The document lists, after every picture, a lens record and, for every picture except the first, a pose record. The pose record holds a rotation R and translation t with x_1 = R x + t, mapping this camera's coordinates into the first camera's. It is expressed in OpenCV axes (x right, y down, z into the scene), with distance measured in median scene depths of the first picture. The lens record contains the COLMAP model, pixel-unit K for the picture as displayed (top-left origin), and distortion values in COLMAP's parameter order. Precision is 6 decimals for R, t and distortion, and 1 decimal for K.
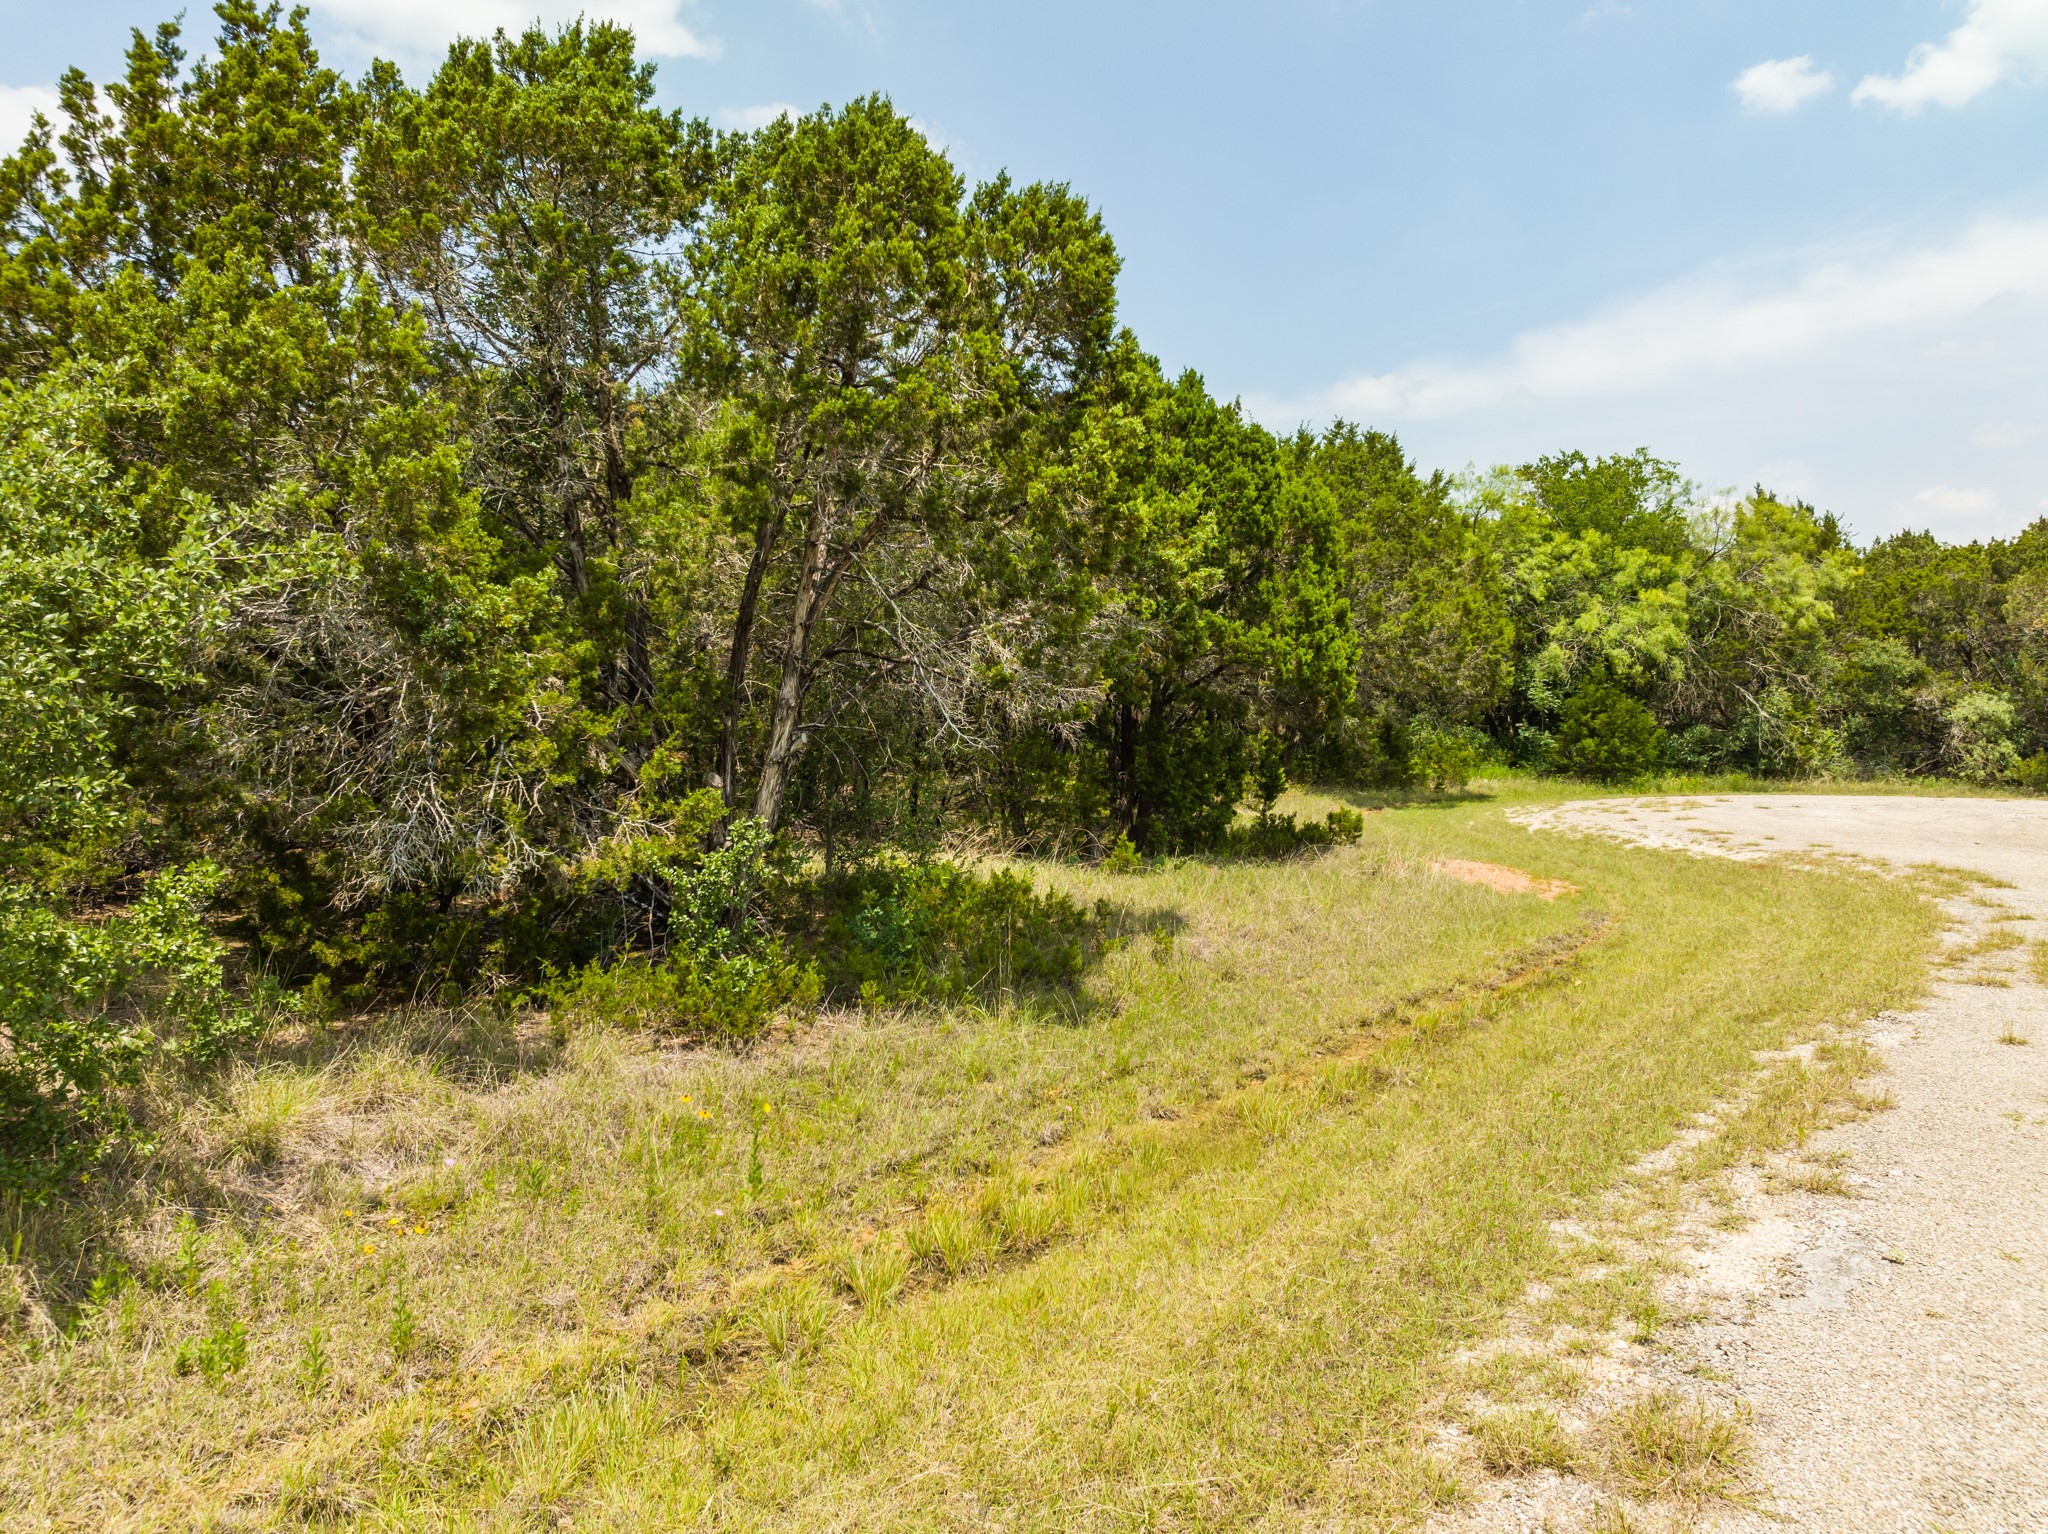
lens RADIAL K [[1433.4, 0, 1025.8], [0, 1433.4, 766.5], [0, 0, 1]] dist [-0.050349, 0.019275]
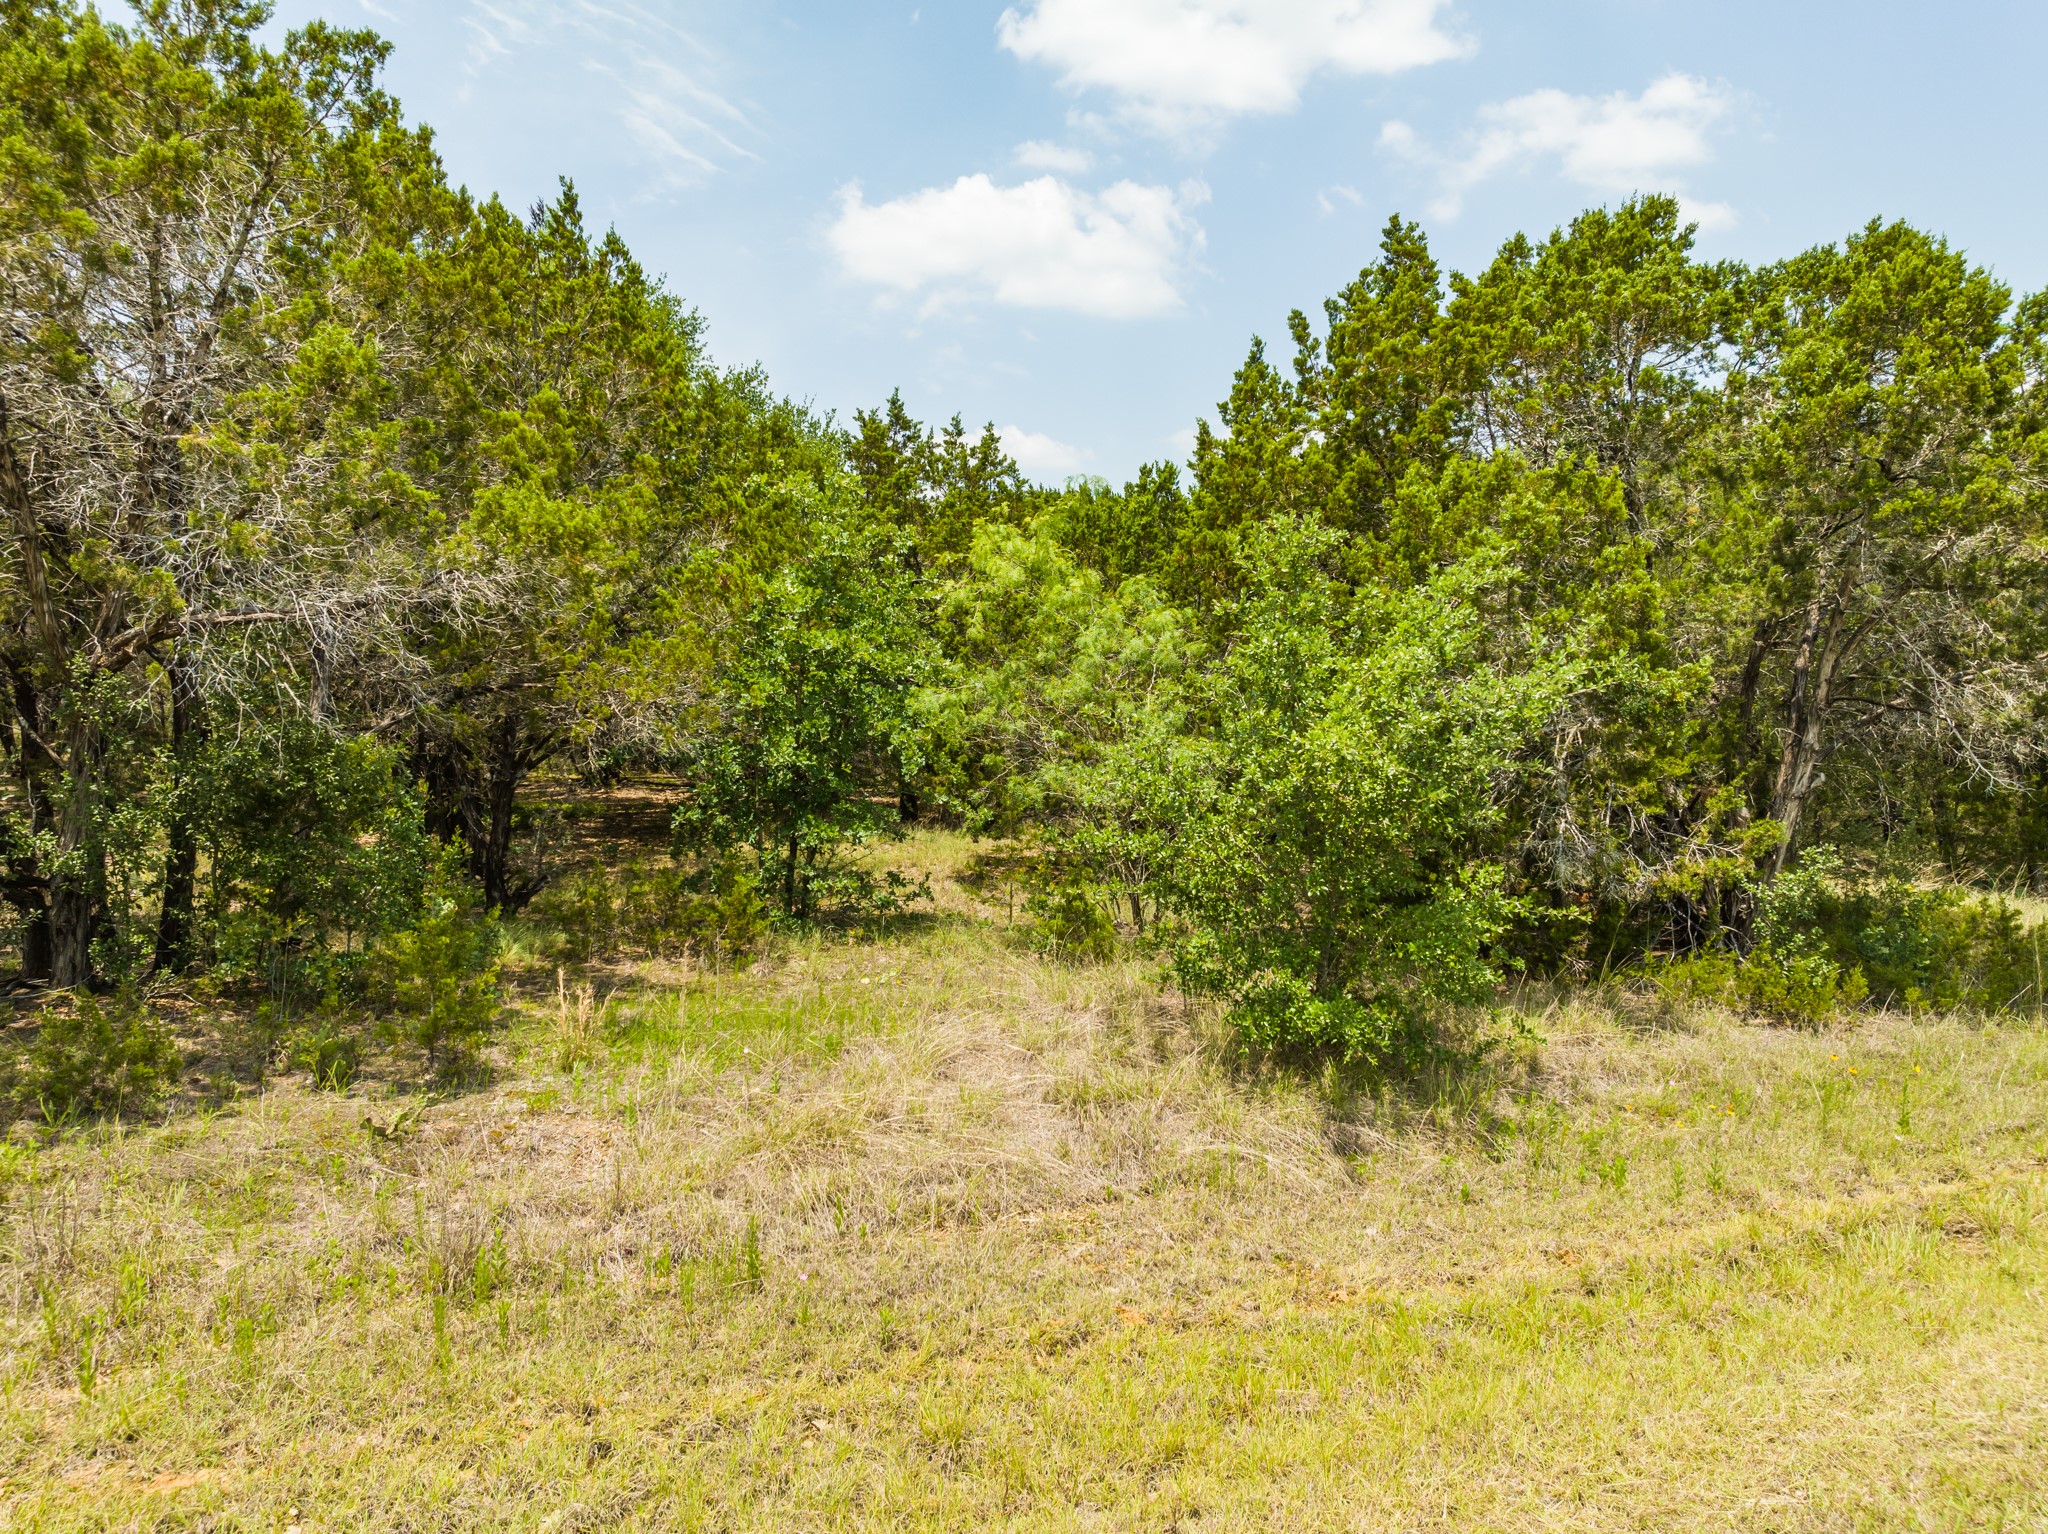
lens RADIAL K [[1433.4, 0, 1024.9], [0, 1433.4, 765.4], [0, 0, 1]] dist [-0.050349, 0.019275]
pose [[0.869491, 0.010094, -0.493845, -0.186092], [-0.015932, 0.999844, -0.007614, -0.012514], [0.493692, 0.014488, 0.869516, -0.391083]]
